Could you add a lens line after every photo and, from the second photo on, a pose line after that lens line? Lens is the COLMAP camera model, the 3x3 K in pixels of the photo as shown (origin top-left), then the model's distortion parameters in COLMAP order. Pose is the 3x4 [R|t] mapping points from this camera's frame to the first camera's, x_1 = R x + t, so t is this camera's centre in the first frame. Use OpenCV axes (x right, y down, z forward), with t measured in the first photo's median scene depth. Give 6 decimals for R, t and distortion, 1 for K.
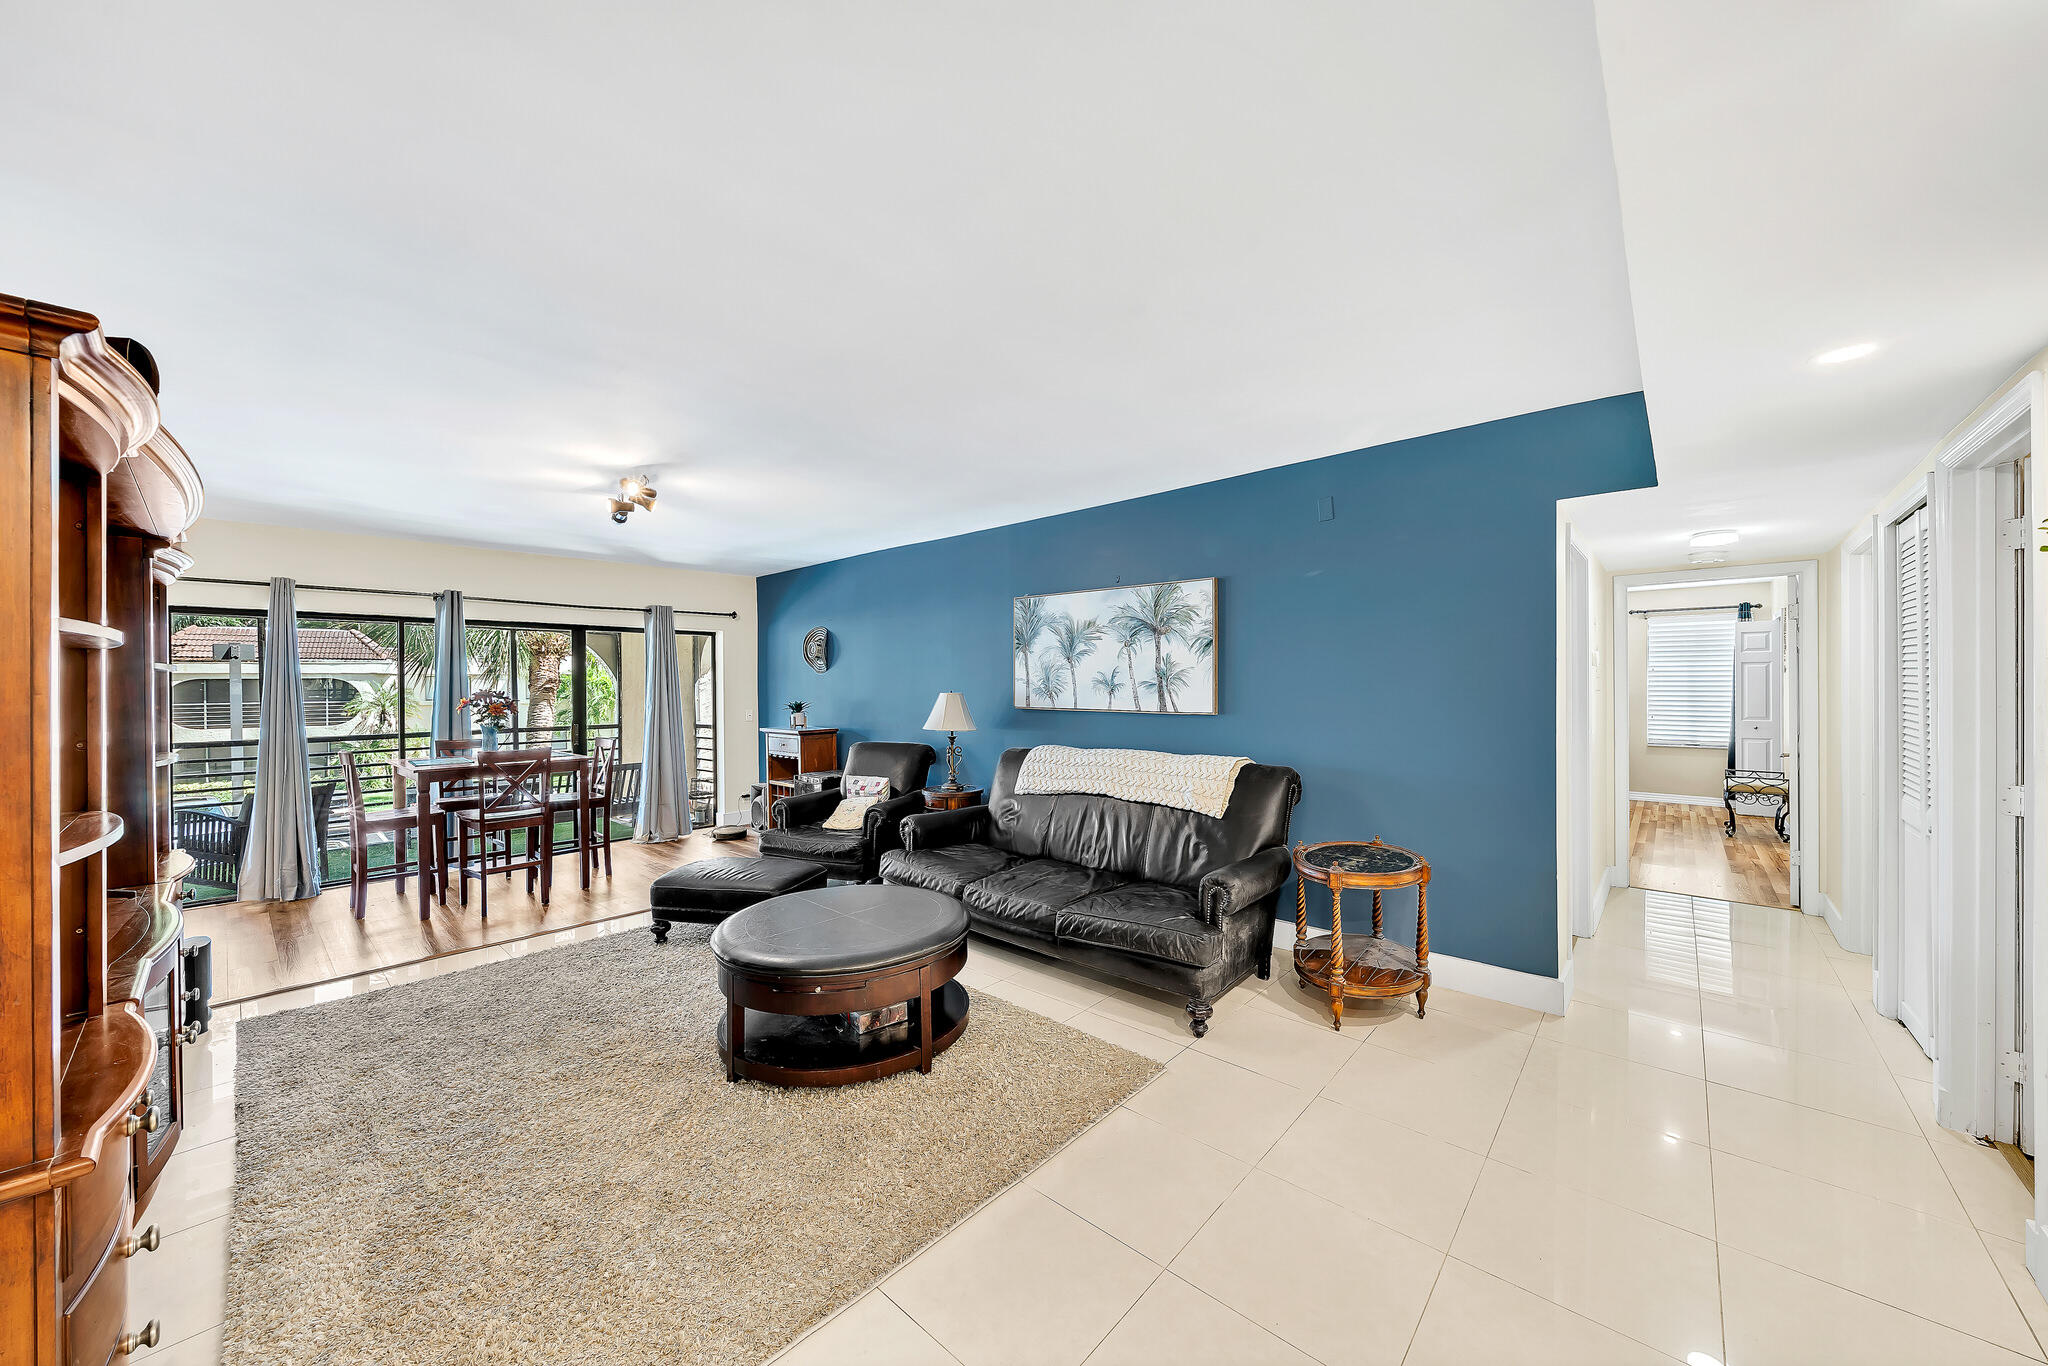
lens RADIAL K [[730.7, 0, 1021.2], [0, 730.7, 686.4], [0, 0, 1]] dist [-0.002991, -0.000161]
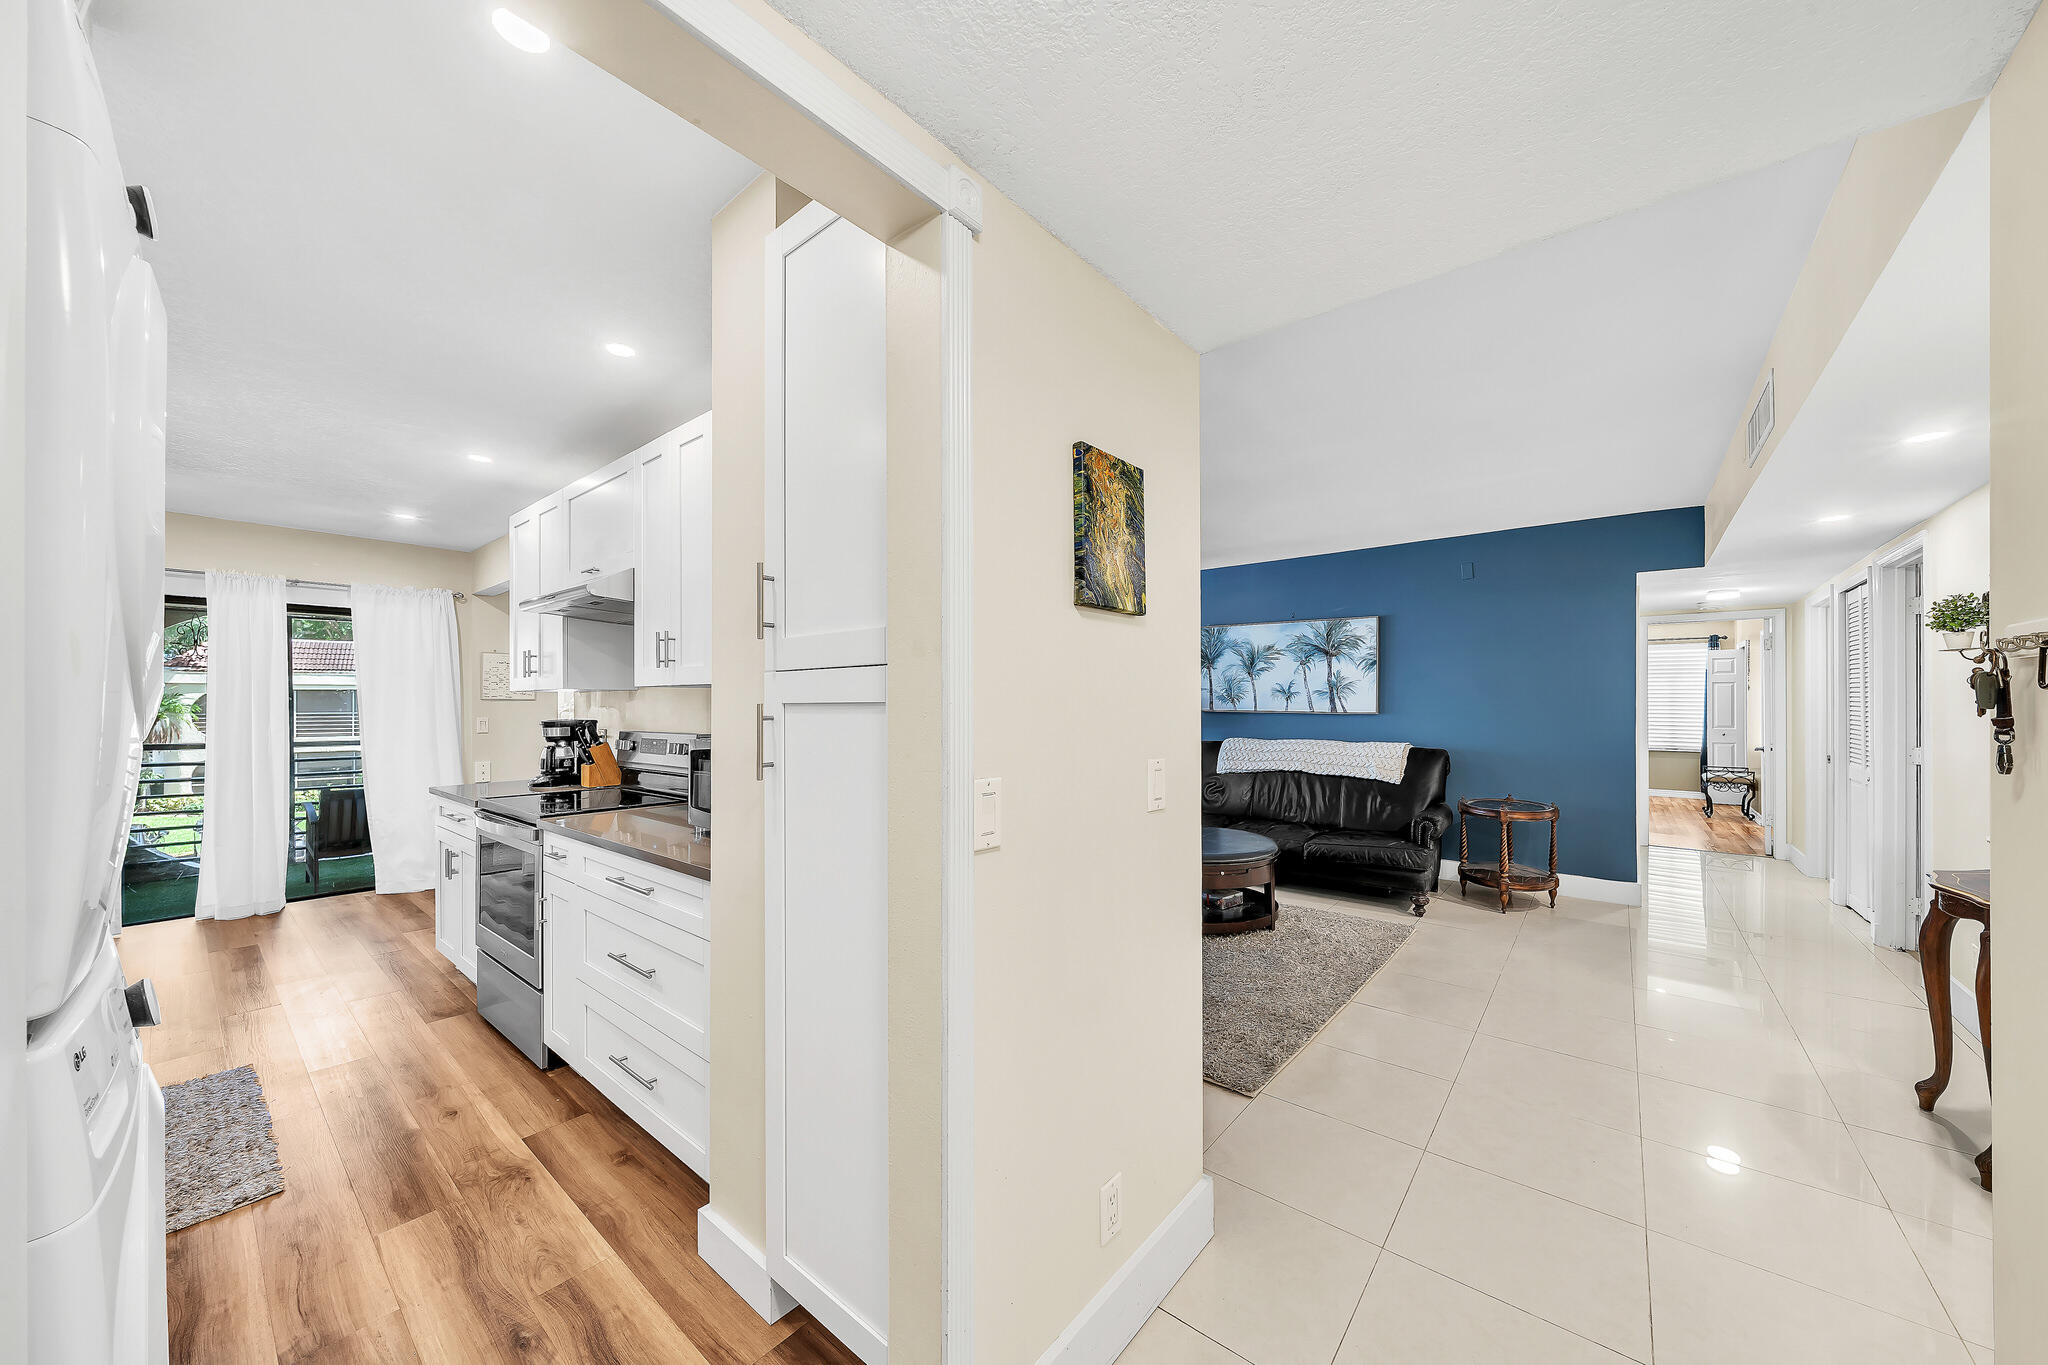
lens RADIAL K [[724.3, 0, 1024.2], [0, 724.3, 700.4], [0, 0, 1]] dist [-0.001306, -0.000079]
pose [[0.998833, 0.007355, 0.047730, -0.445513], [-0.007077, 0.999957, -0.005991, 0.023893], [-0.047772, 0.005646, 0.998842, -0.329663]]
